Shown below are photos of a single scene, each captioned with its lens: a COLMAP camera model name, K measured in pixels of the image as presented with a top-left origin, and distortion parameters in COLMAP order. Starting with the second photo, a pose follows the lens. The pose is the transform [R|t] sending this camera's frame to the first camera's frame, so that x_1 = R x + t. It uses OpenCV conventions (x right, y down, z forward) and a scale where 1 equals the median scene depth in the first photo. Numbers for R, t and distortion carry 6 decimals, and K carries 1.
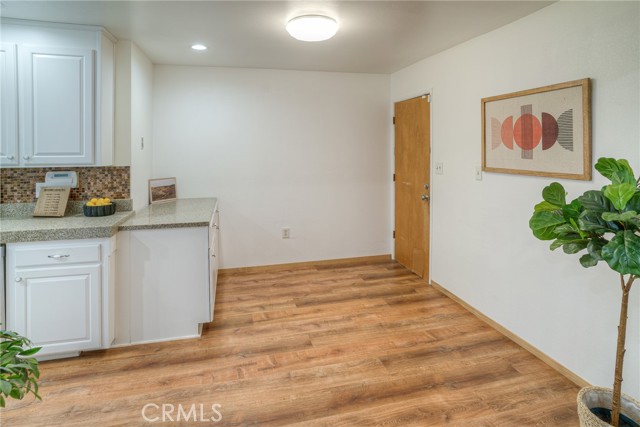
lens RADIAL K [[351.9, 0, 321.5], [0, 351.9, 148.0], [0, 0, 1]] dist [-0.051341, 0.022173]
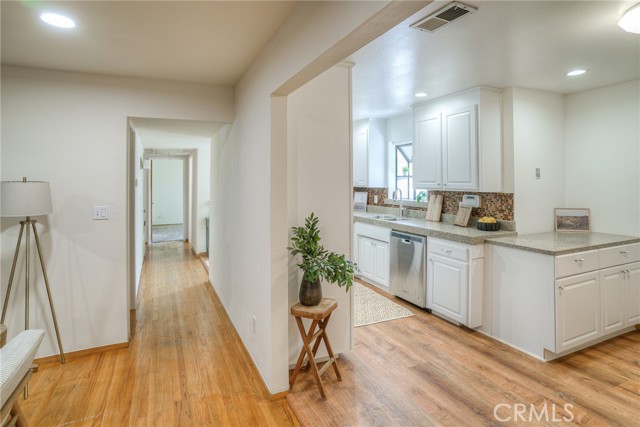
lens RADIAL K [[351.9, 0, 316.7], [0, 351.9, 167.3], [0, 0, 1]] dist [-0.051341, 0.022173]
pose [[0.184366, -0.025776, -0.982520, 0.510659], [0.001062, 0.999661, -0.026026, -0.006427], [0.982857, 0.003755, 0.184331, 0.136507]]
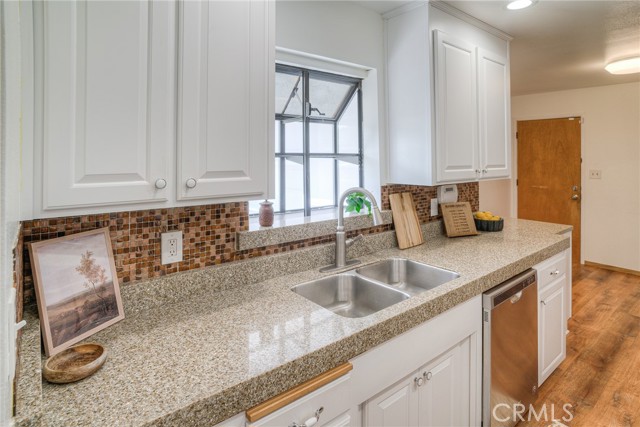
lens RADIAL K [[351.9, 0, 317.3], [0, 351.9, 152.3], [0, 0, 1]] dist [-0.051341, 0.022173]
pose [[0.911281, 0.012948, 0.411580, -1.449223], [-0.012069, 0.999916, -0.004736, -0.008027], [-0.411607, -0.000651, 0.911361, 0.322101]]
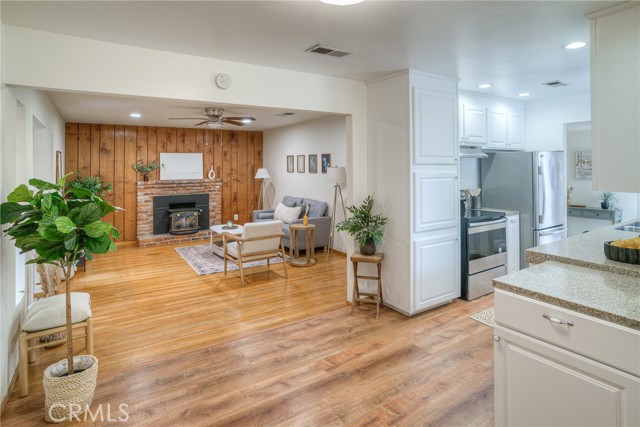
lens RADIAL K [[351.9, 0, 313.2], [0, 351.9, 159.3], [0, 0, 1]] dist [-0.051341, 0.022173]
pose [[-0.953427, 0.011062, -0.301420, 0.194476], [0.014821, 0.999838, -0.010185, -0.019847], [0.301258, -0.014178, -0.953437, 1.453287]]
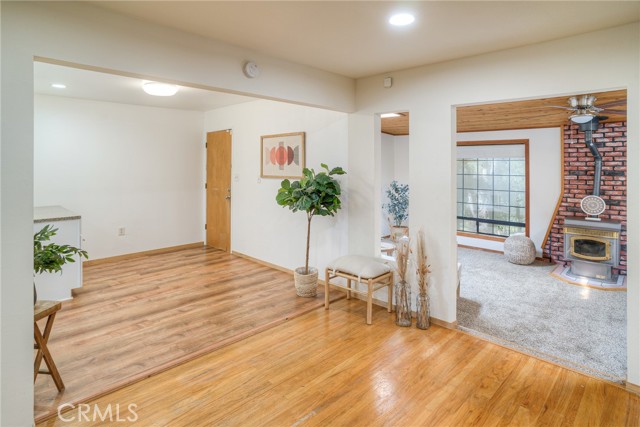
lens RADIAL K [[351.9, 0, 317.7], [0, 351.9, 162.5], [0, 0, 1]] dist [-0.051341, 0.022173]
pose [[0.855422, 0.005706, 0.517900, -0.211330], [-0.001425, 0.999961, -0.008665, 0.005539], [-0.517930, 0.006674, 0.855397, -0.669884]]
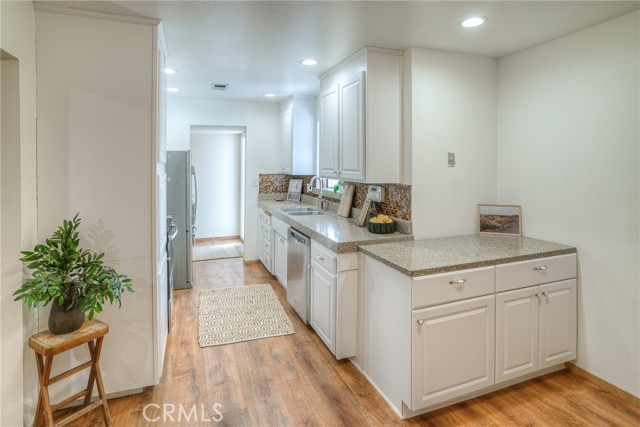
lens RADIAL K [[351.9, 0, 319.1], [0, 351.9, 159.8], [0, 0, 1]] dist [-0.051341, 0.022173]
pose [[0.115043, -0.002783, -0.993357, 0.349572], [-0.000285, 0.999996, -0.002834, -0.012992], [0.993360, 0.000609, 0.115041, 0.697751]]
